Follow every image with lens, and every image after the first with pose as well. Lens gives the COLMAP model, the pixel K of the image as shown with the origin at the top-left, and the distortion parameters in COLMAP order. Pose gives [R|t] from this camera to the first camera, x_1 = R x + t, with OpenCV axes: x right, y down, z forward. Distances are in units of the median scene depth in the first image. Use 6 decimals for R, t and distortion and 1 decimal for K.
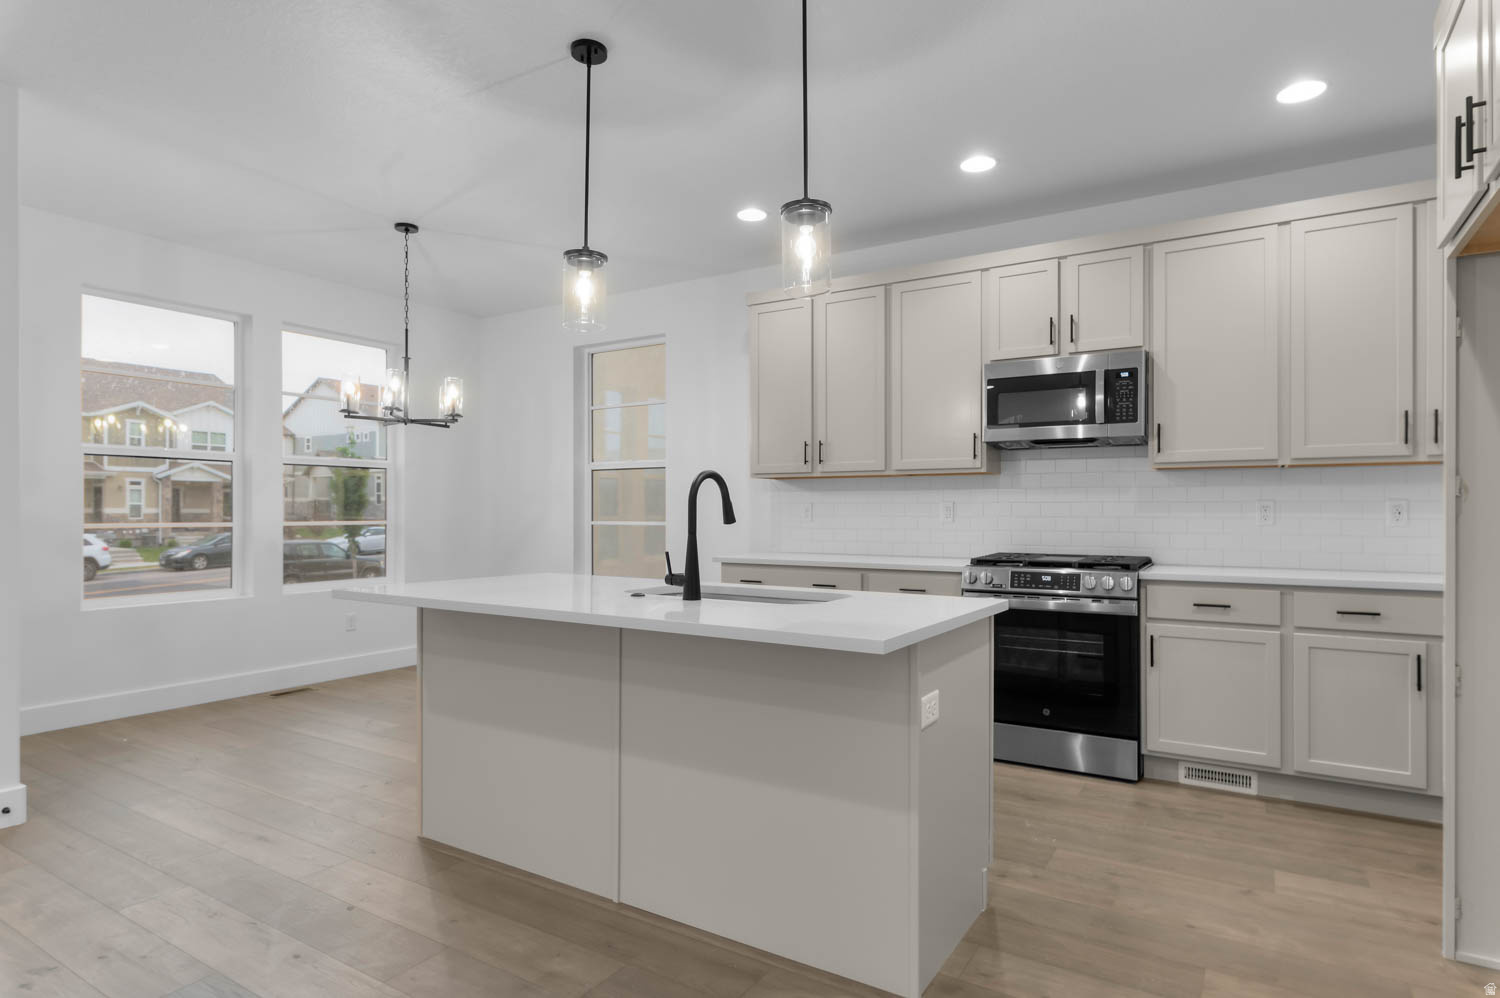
lens RADIAL K [[832.1, 0, 752.5], [0, 832.1, 503.2], [0, 0, 1]] dist [0.007723, 0.000867]
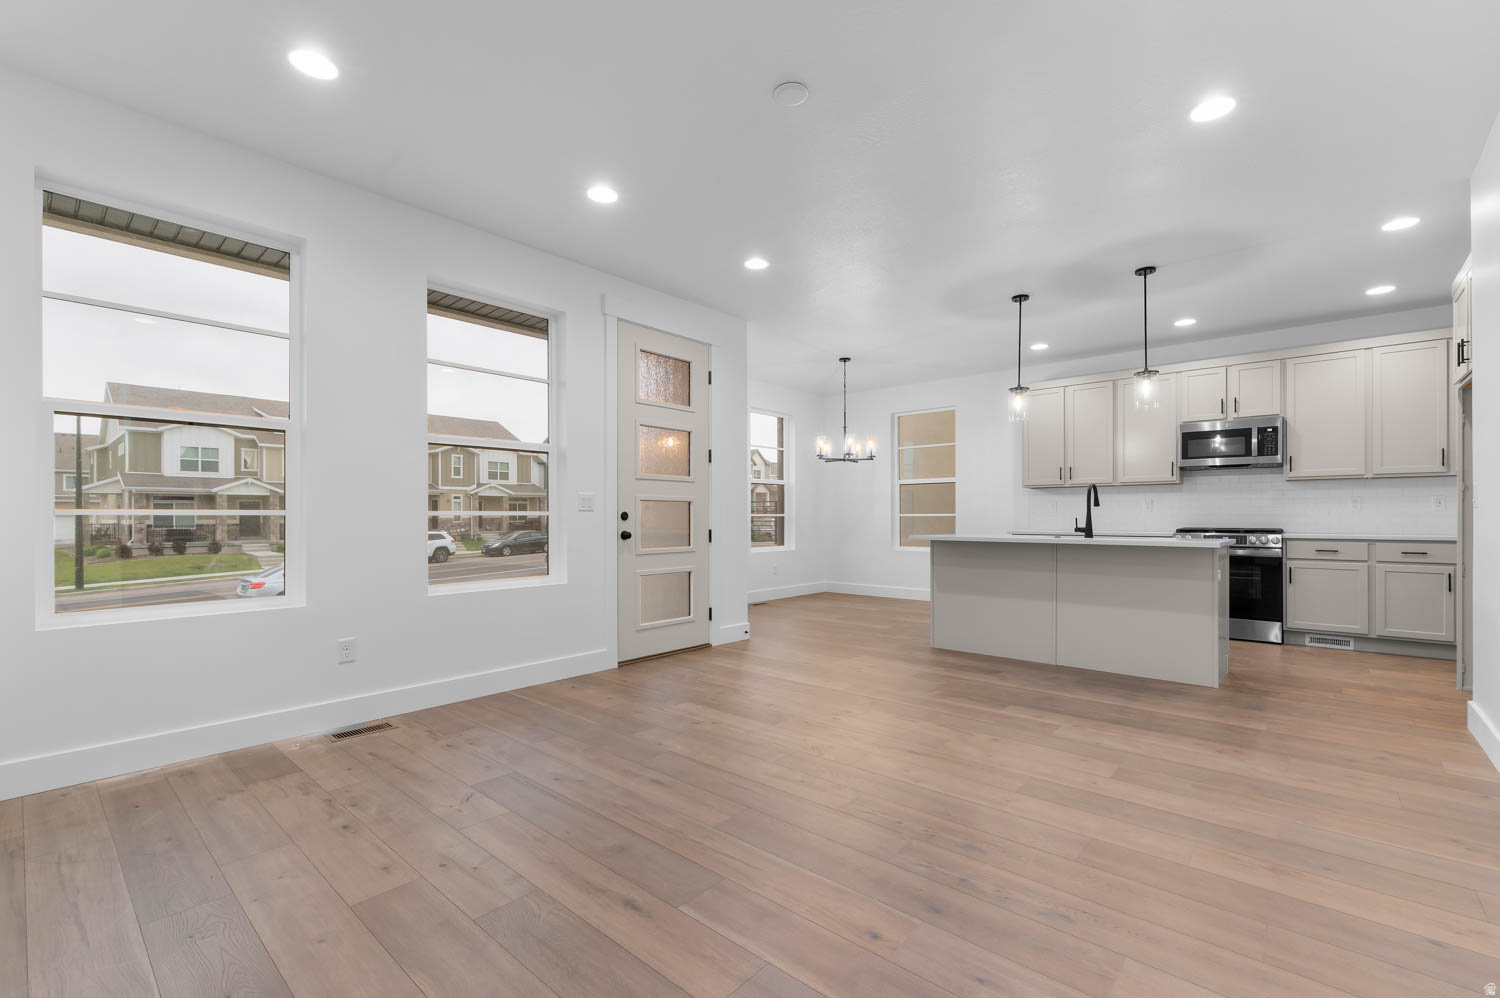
lens RADIAL K [[651.0, 0, 754.2], [0, 651.0, 512.4], [0, 0, 1]] dist [0.004929, -0.000267]
pose [[0.987047, -0.003334, -0.160394, -0.471349], [0.003690, 0.999991, 0.001918, 0.023953], [0.160387, -0.002485, 0.987051, -0.645312]]
